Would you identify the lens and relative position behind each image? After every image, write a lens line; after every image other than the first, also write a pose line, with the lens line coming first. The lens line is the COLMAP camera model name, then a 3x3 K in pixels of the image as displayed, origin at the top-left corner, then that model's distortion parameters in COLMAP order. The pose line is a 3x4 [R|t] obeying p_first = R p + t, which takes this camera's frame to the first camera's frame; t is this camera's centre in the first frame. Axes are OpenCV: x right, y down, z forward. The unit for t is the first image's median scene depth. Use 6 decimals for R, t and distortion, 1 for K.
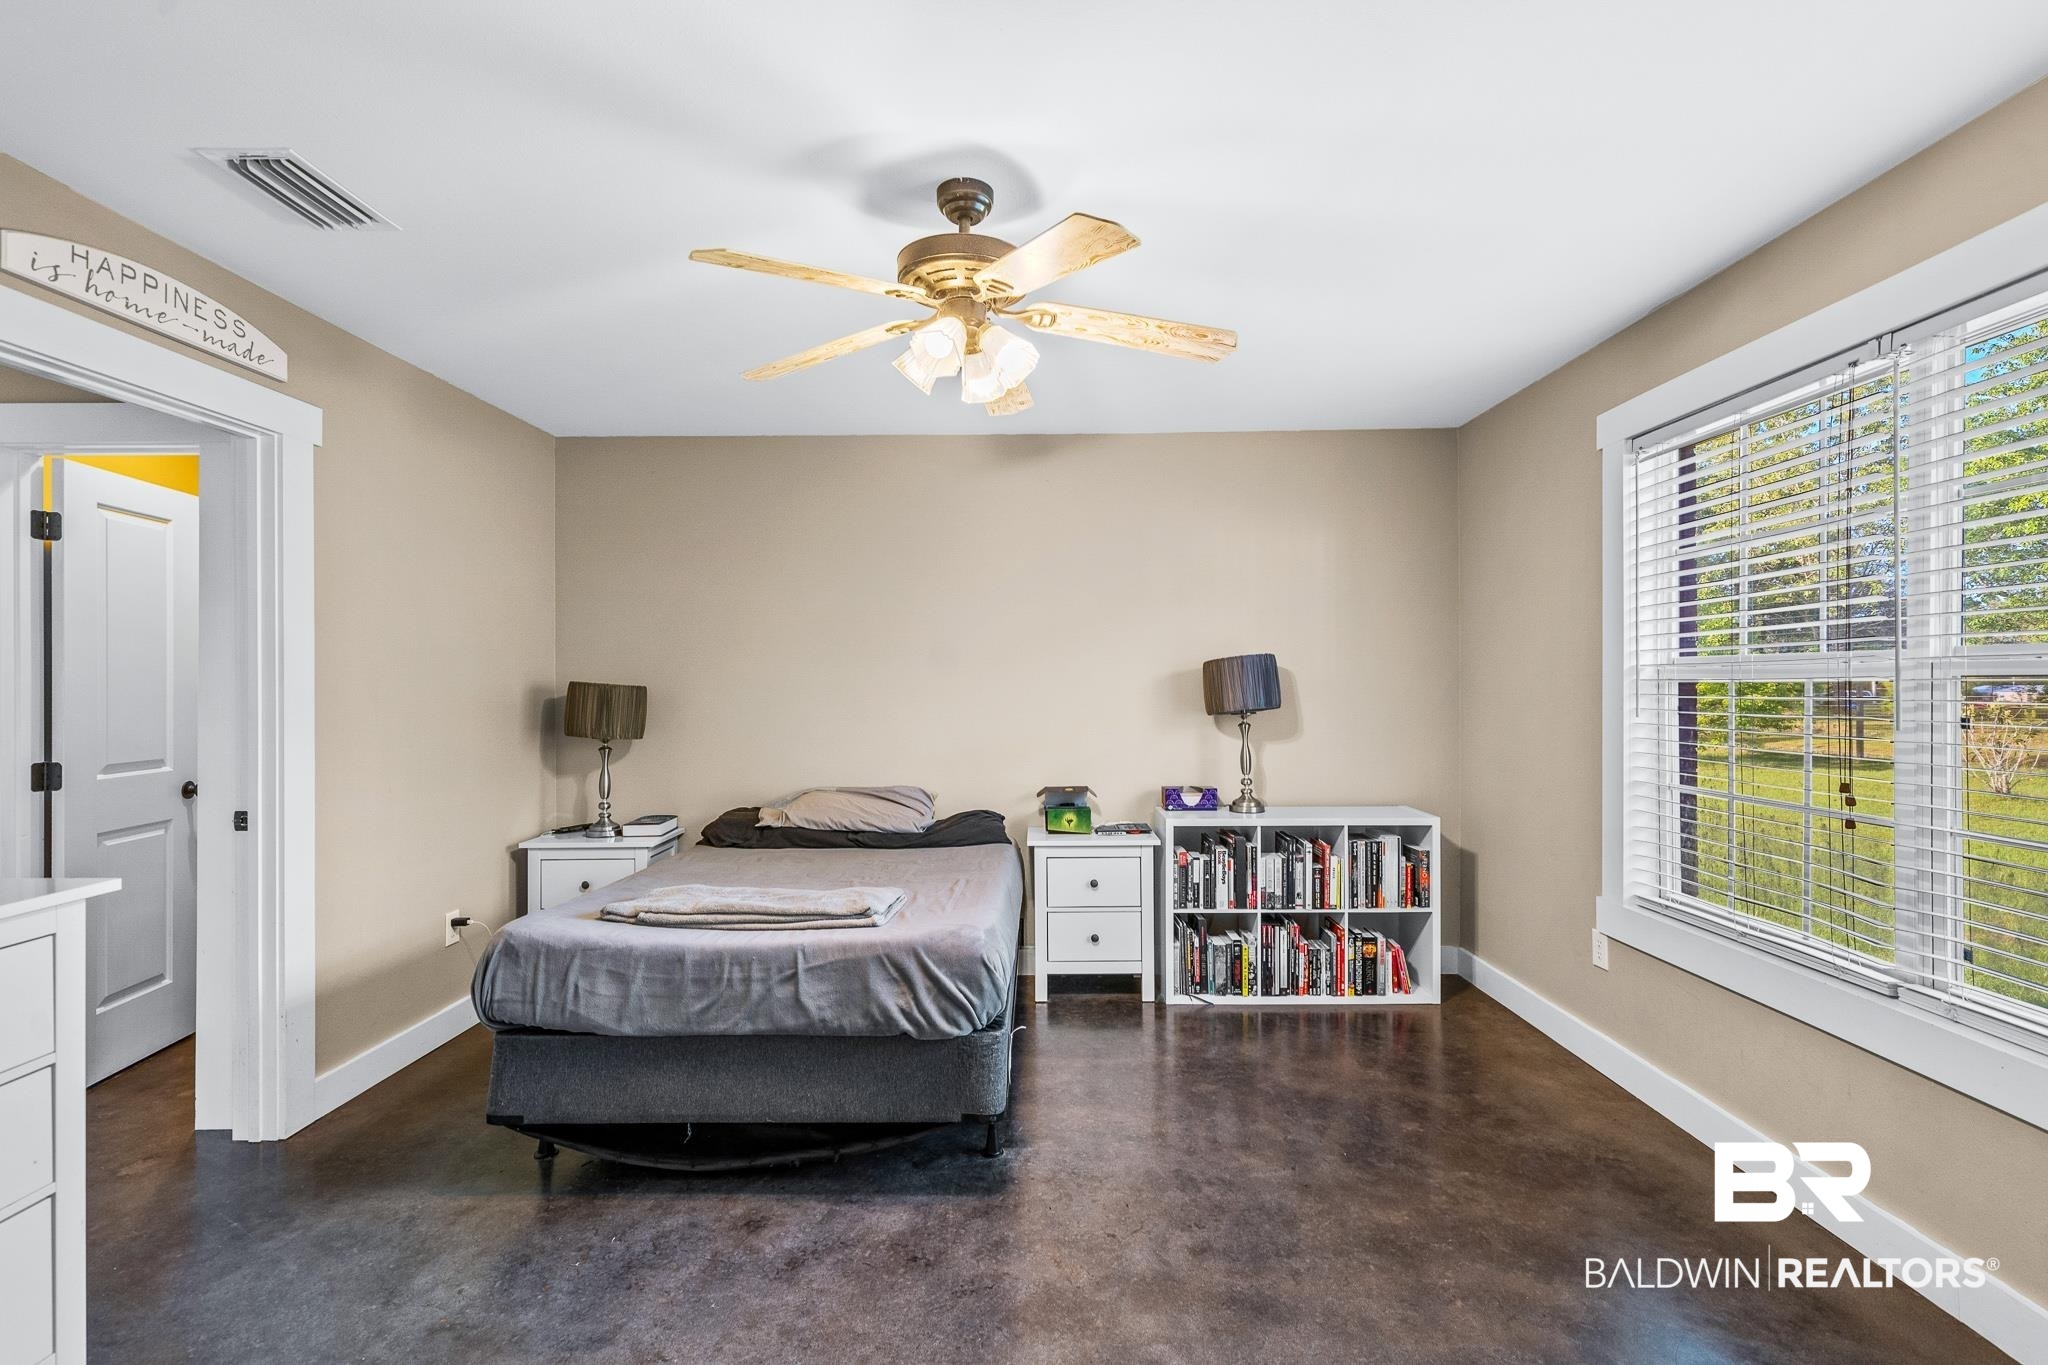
lens RADIAL K [[936.6, 0, 1024.1], [0, 936.6, 682.2], [0, 0, 1]] dist [-0.000071, 0.000001]
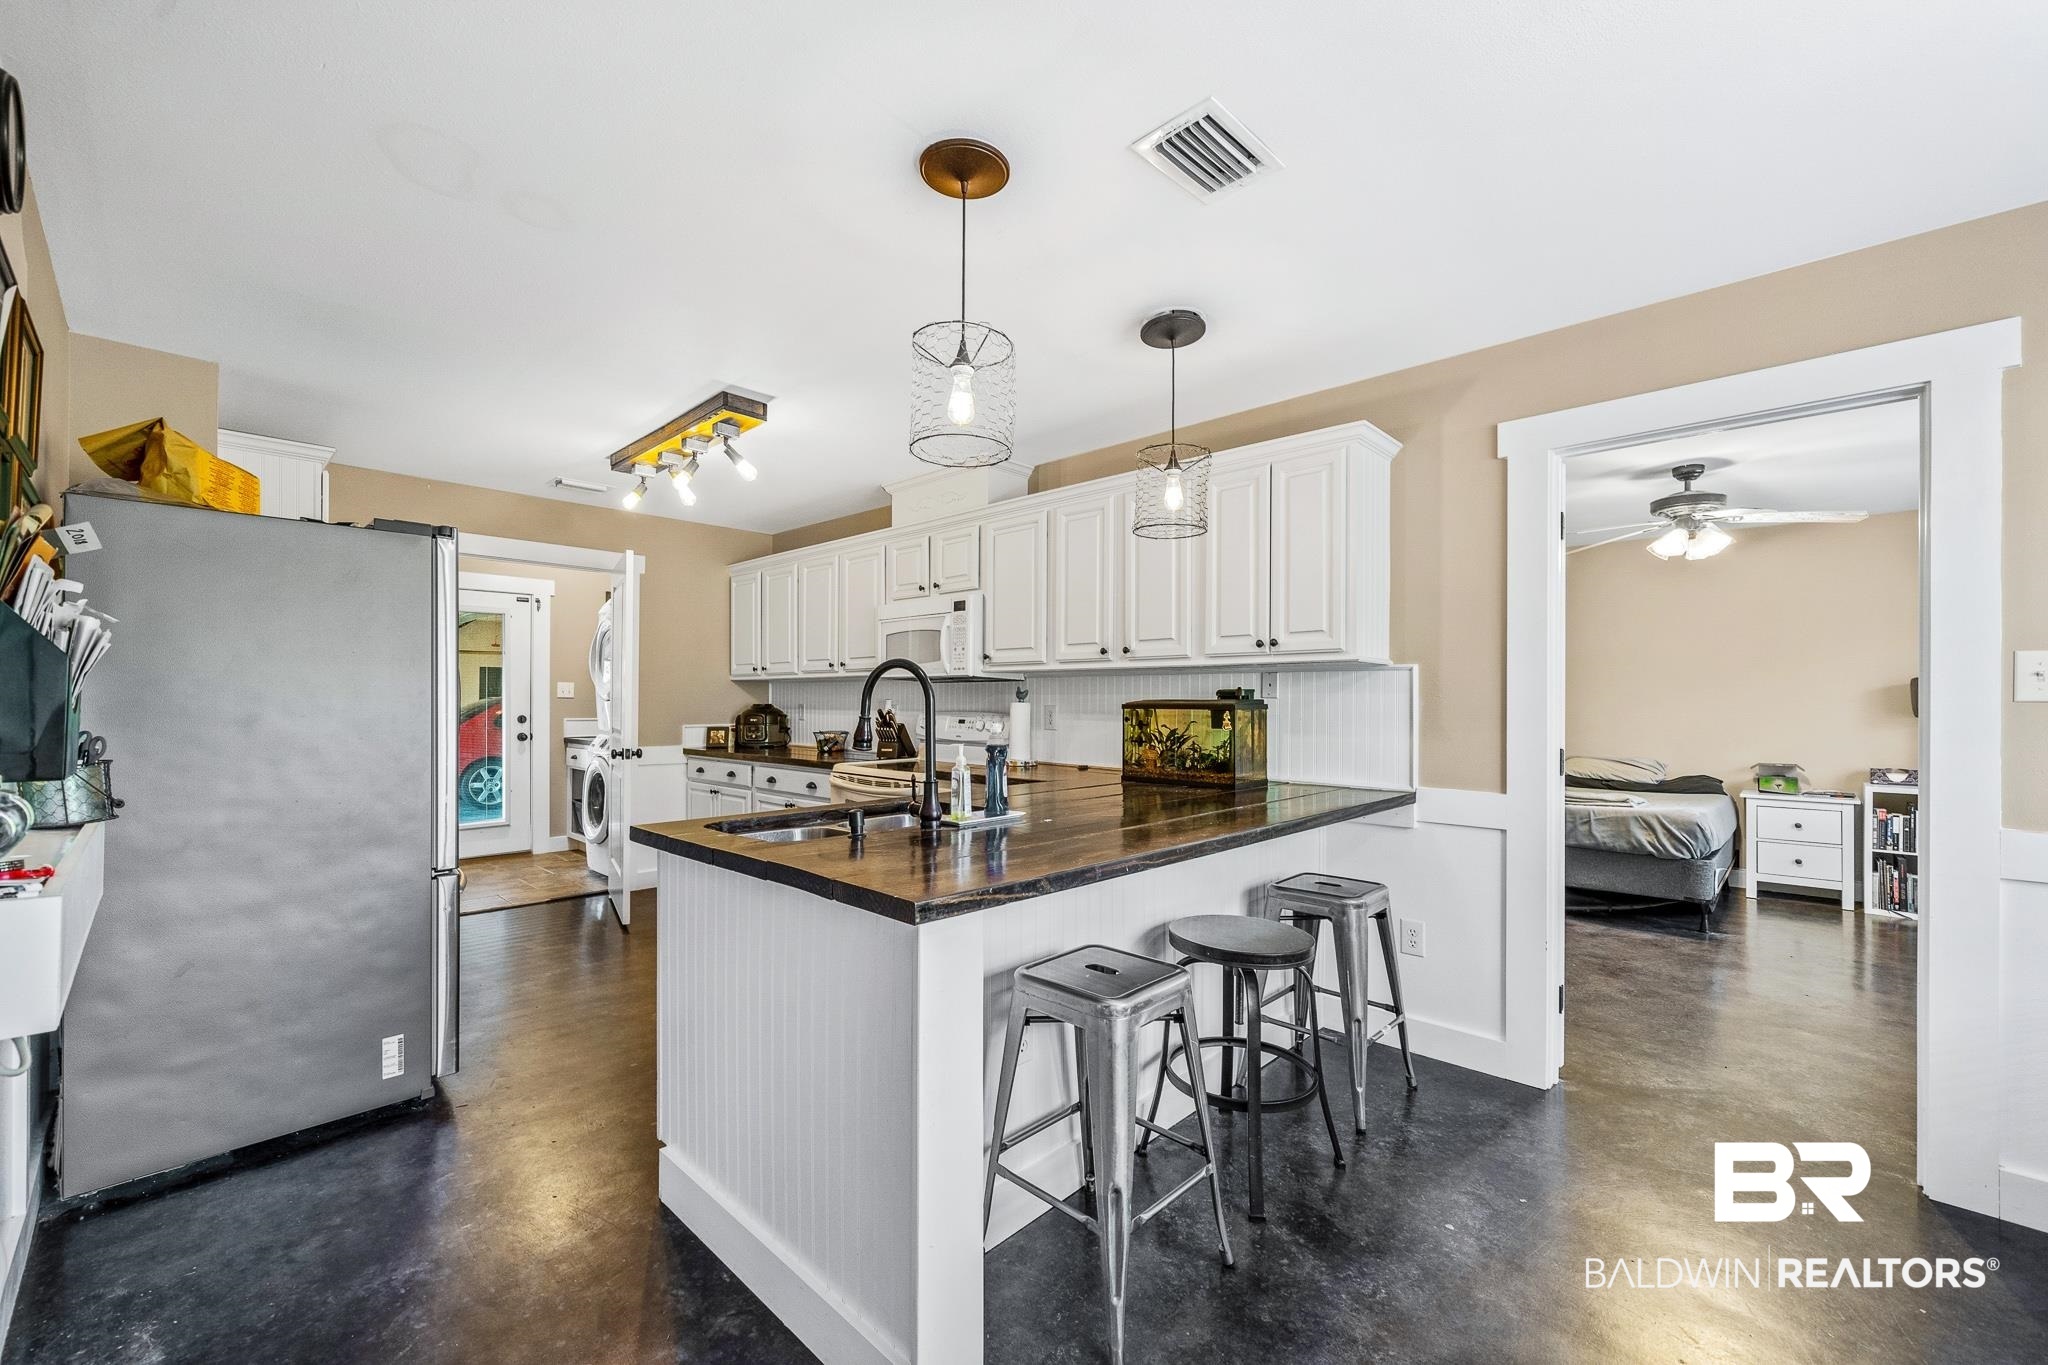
lens RADIAL K [[830.4, 0, 1024.1], [0, 830.4, 691.0], [0, 0, 1]] dist [0.002988, -0.000269]
pose [[0.735614, 0.004036, -0.677389, 0.065099], [-0.009416, 0.999947, -0.004267, 0.014764], [0.677336, 0.009517, 0.735612, -0.843445]]
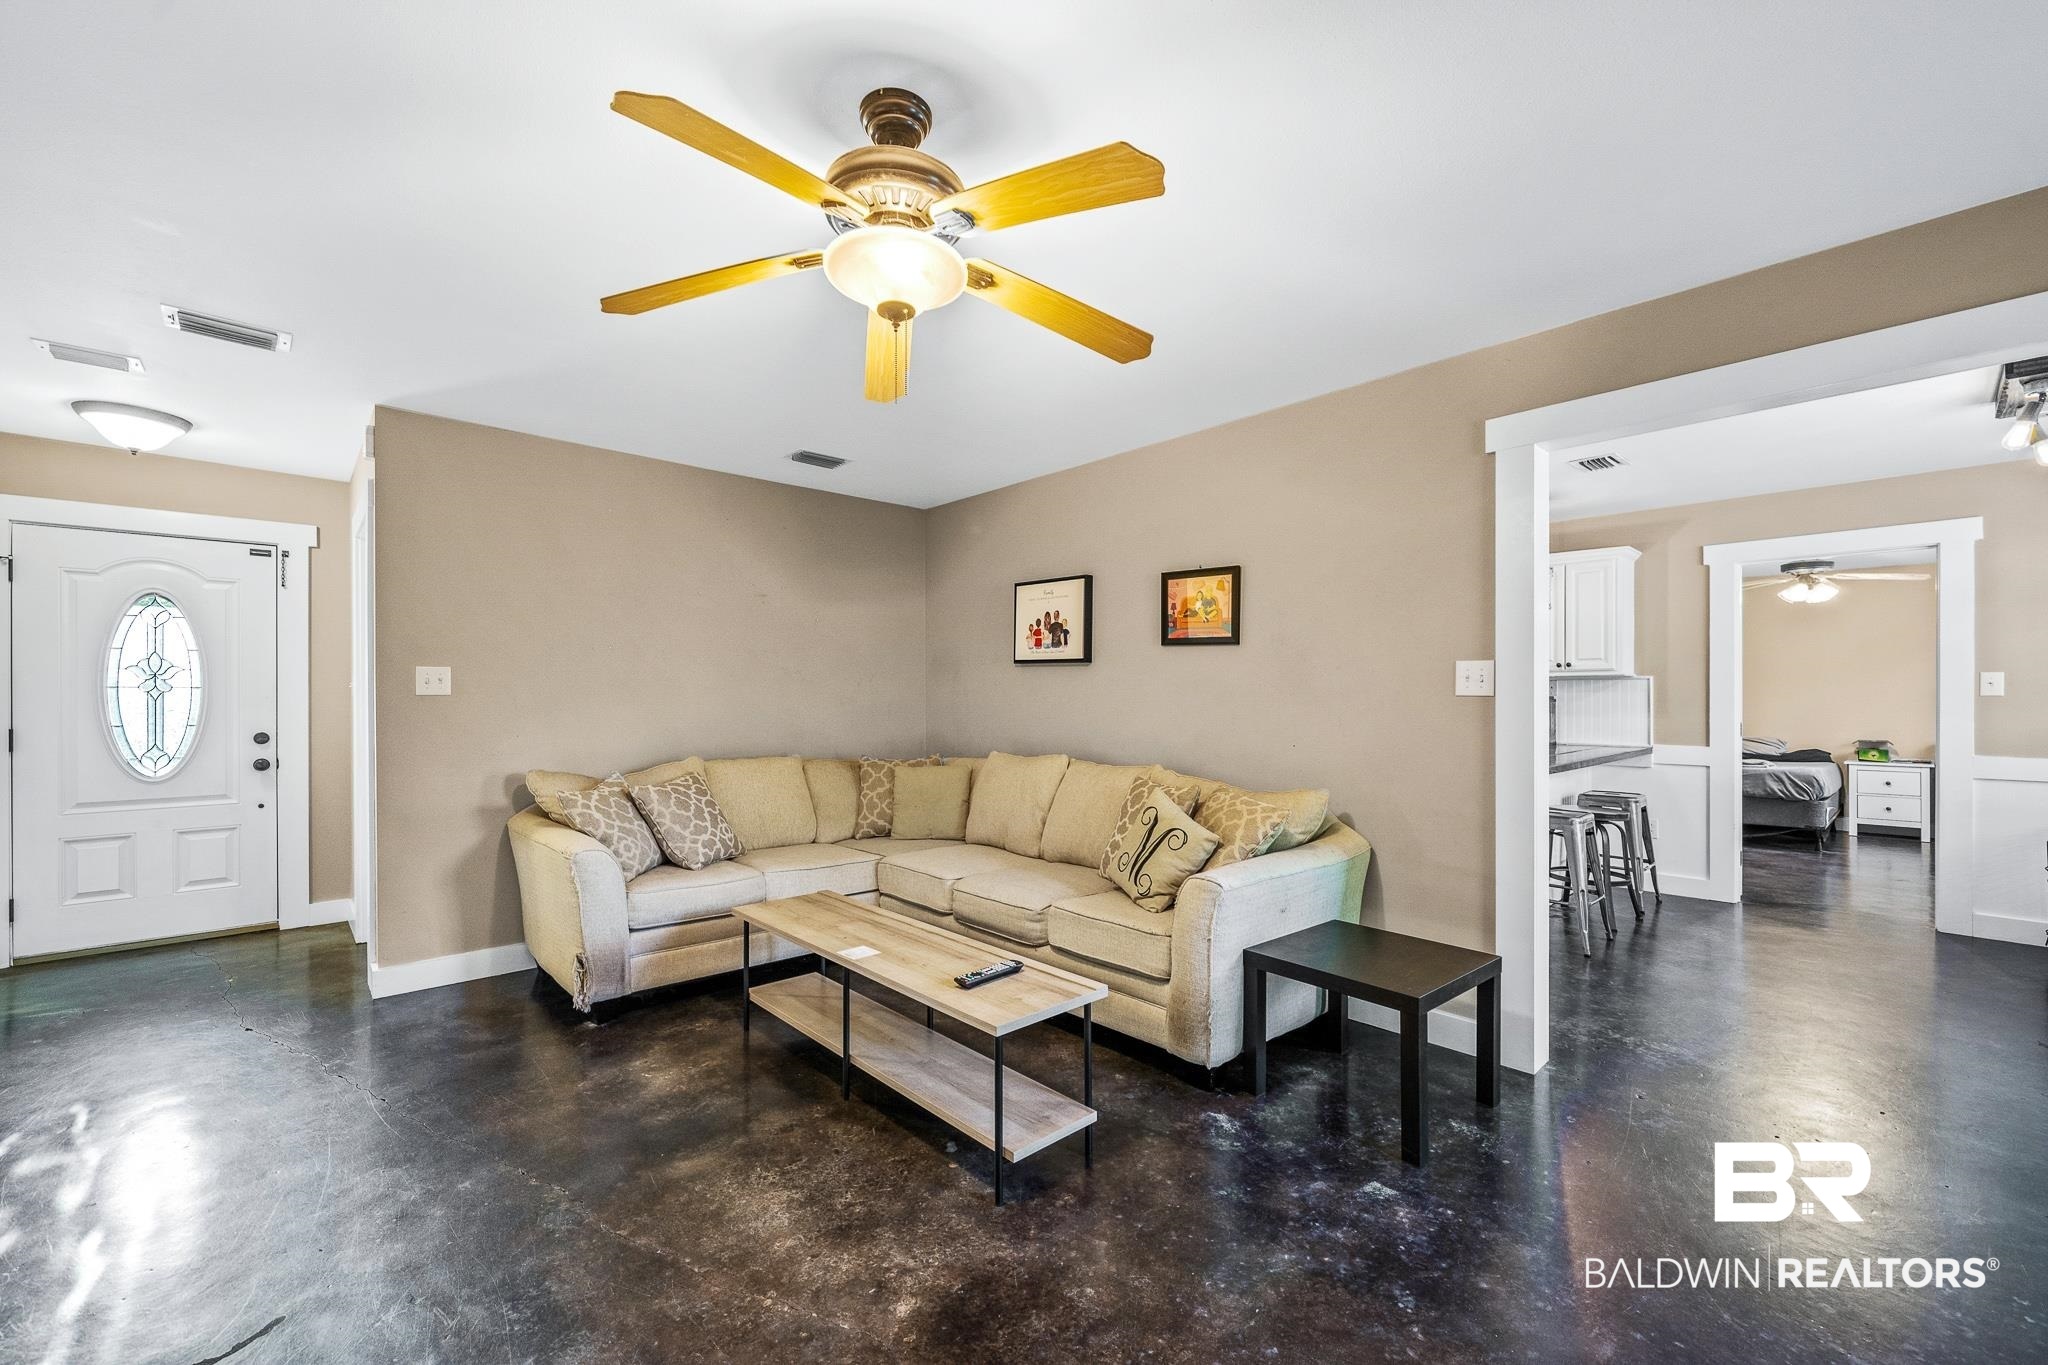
lens RADIAL K [[830.4, 0, 1022.2], [0, 830.4, 691.8], [0, 0, 1]] dist [0.002988, -0.000269]
pose [[0.687982, 0.001973, -0.725725, 0.094220], [-0.003118, 0.999995, -0.000237, 0.012805], [0.725721, 0.002426, 0.687985, -1.747099]]
